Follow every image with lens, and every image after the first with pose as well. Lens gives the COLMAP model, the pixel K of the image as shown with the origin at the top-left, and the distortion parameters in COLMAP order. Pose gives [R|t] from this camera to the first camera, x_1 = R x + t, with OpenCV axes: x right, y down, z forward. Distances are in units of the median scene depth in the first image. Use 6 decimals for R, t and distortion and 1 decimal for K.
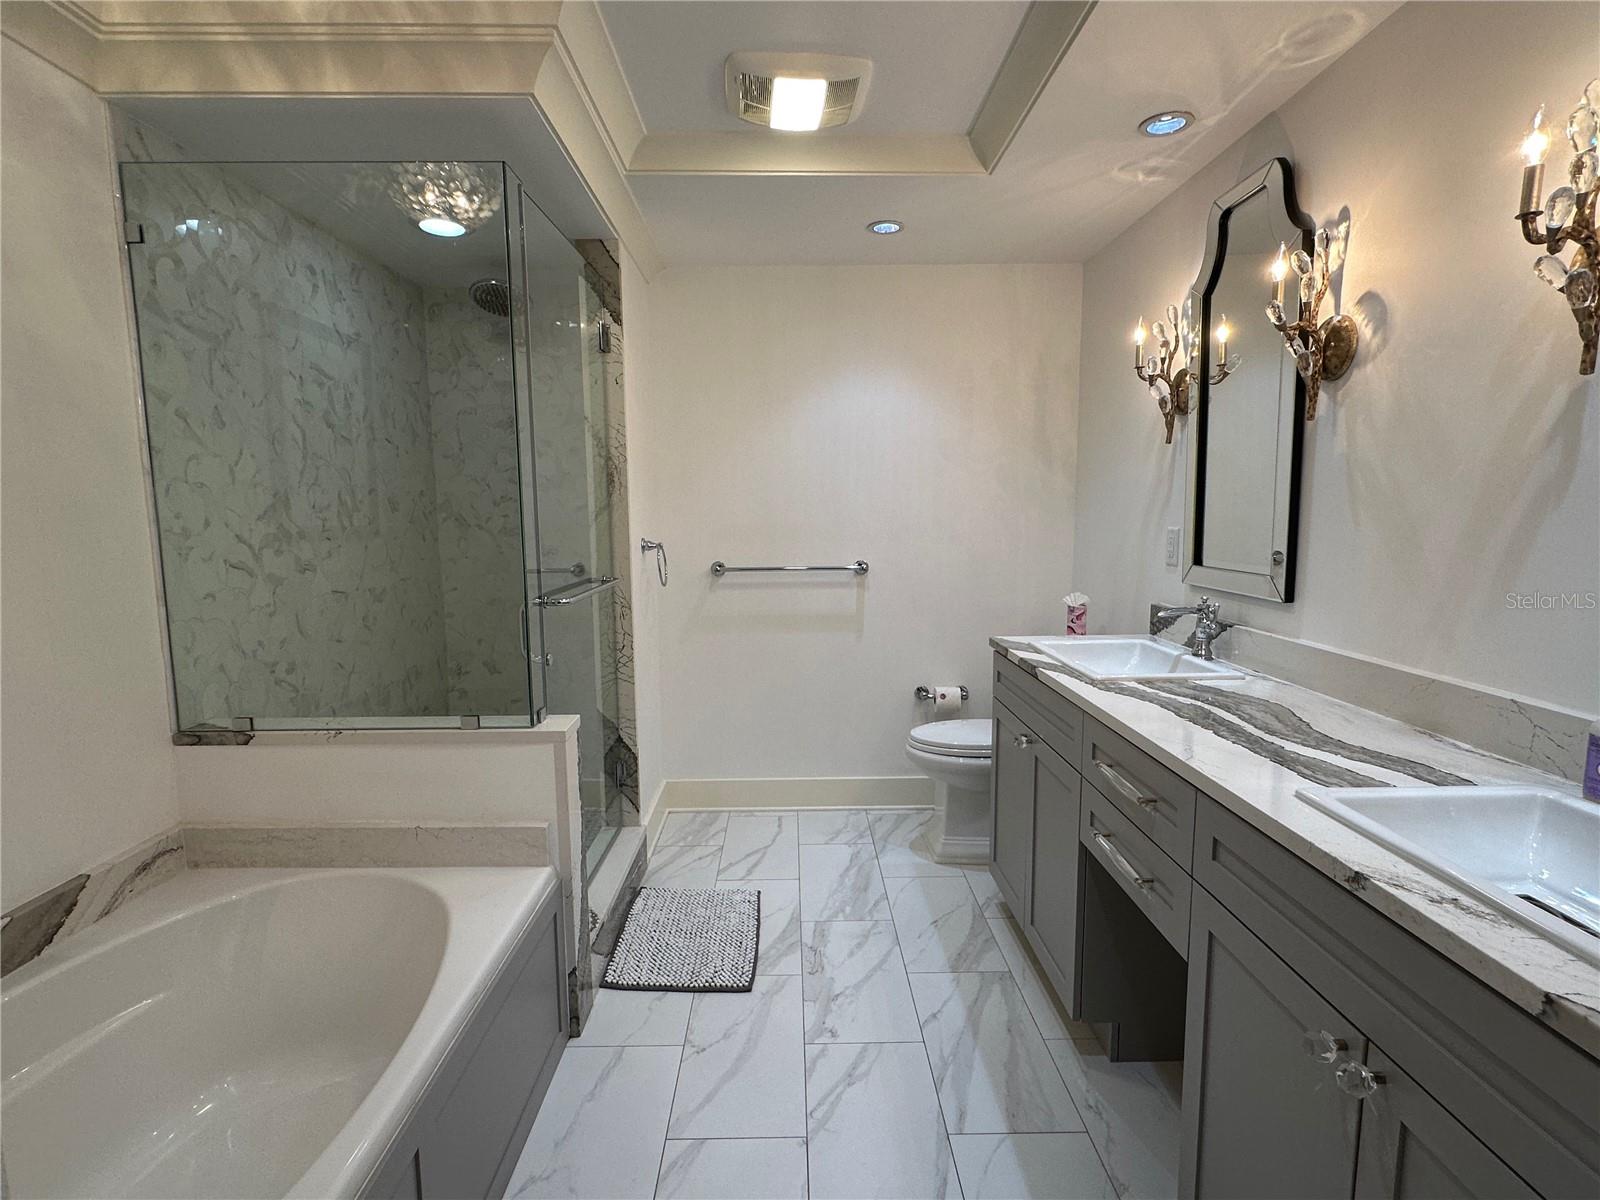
lens RADIAL K [[787.5, 0, 798.4], [0, 787.5, 605.8], [0, 0, 1]] dist [-0.001980, 0.000864]
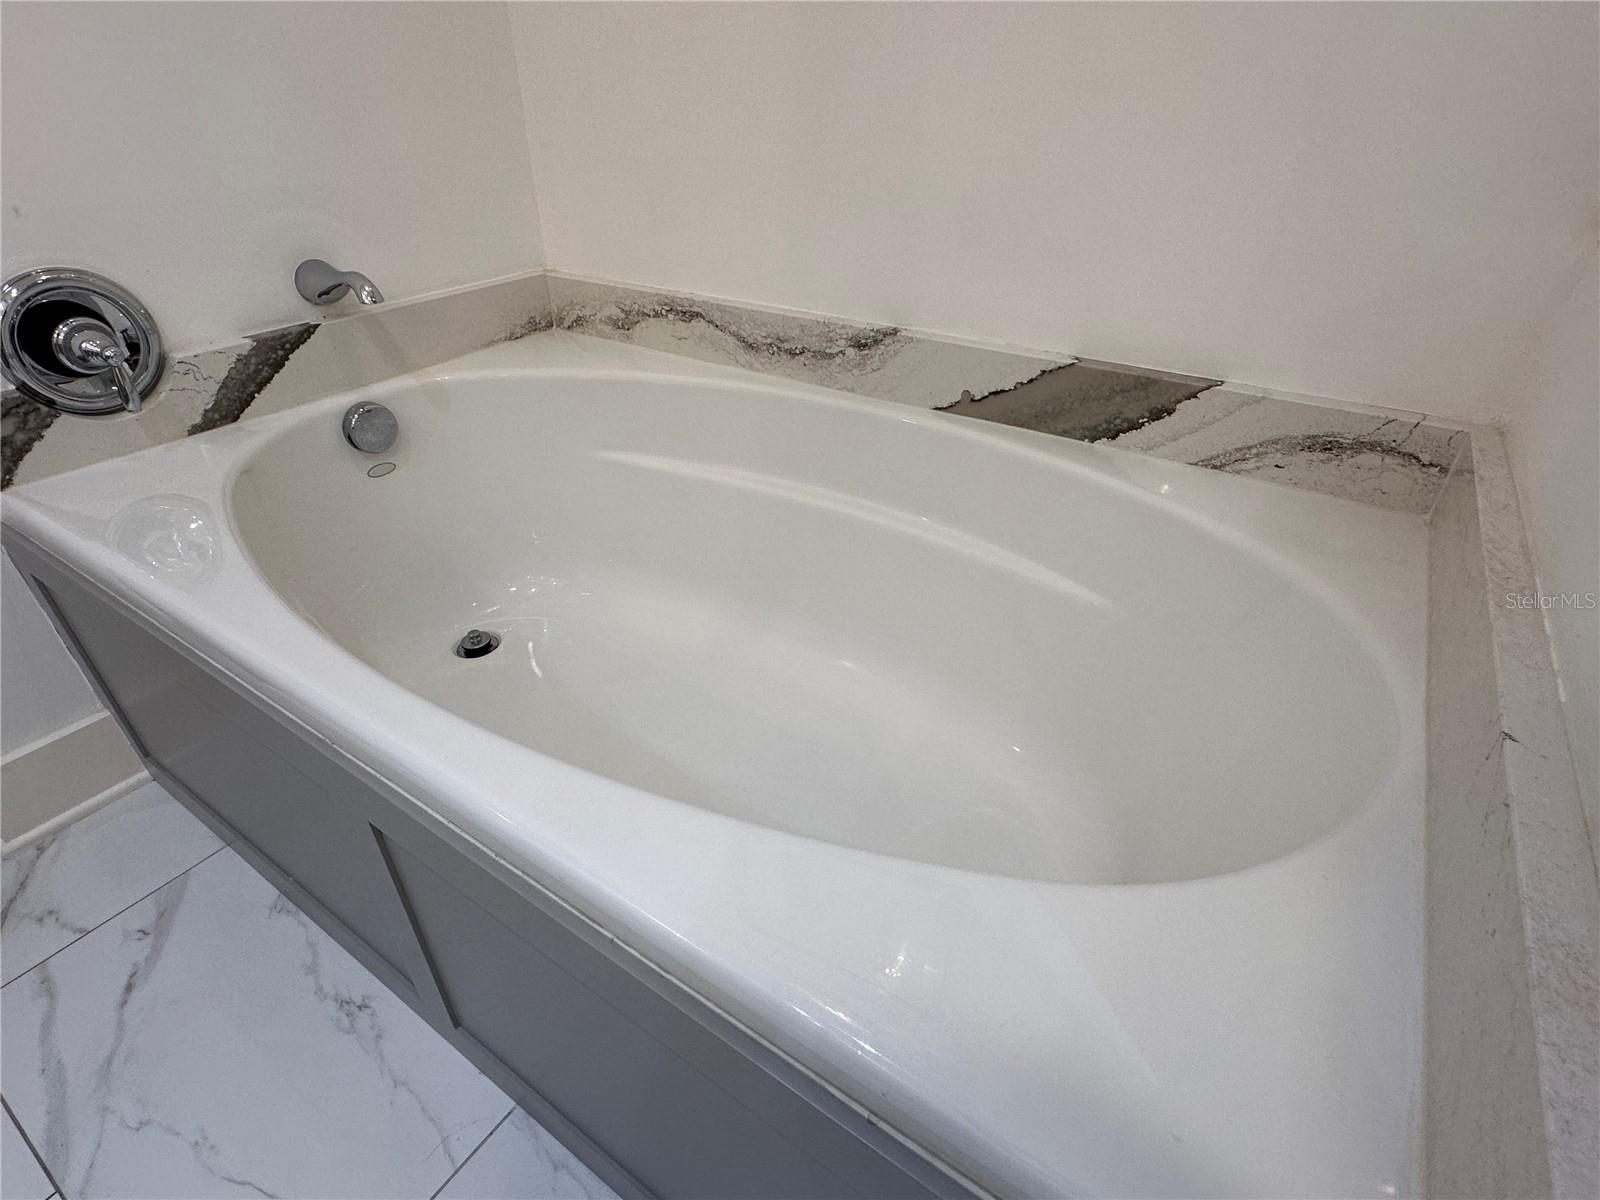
lens RADIAL K [[787.5, 0, 798.4], [0, 787.5, 605.8], [0, 0, 1]] dist [-0.001980, 0.000864]
pose [[-0.568983, 0.458589, -0.682609, -0.198549], [-0.101011, 0.784811, 0.611447, 0.114096], [0.816122, 0.416854, -0.400222, 0.817292]]
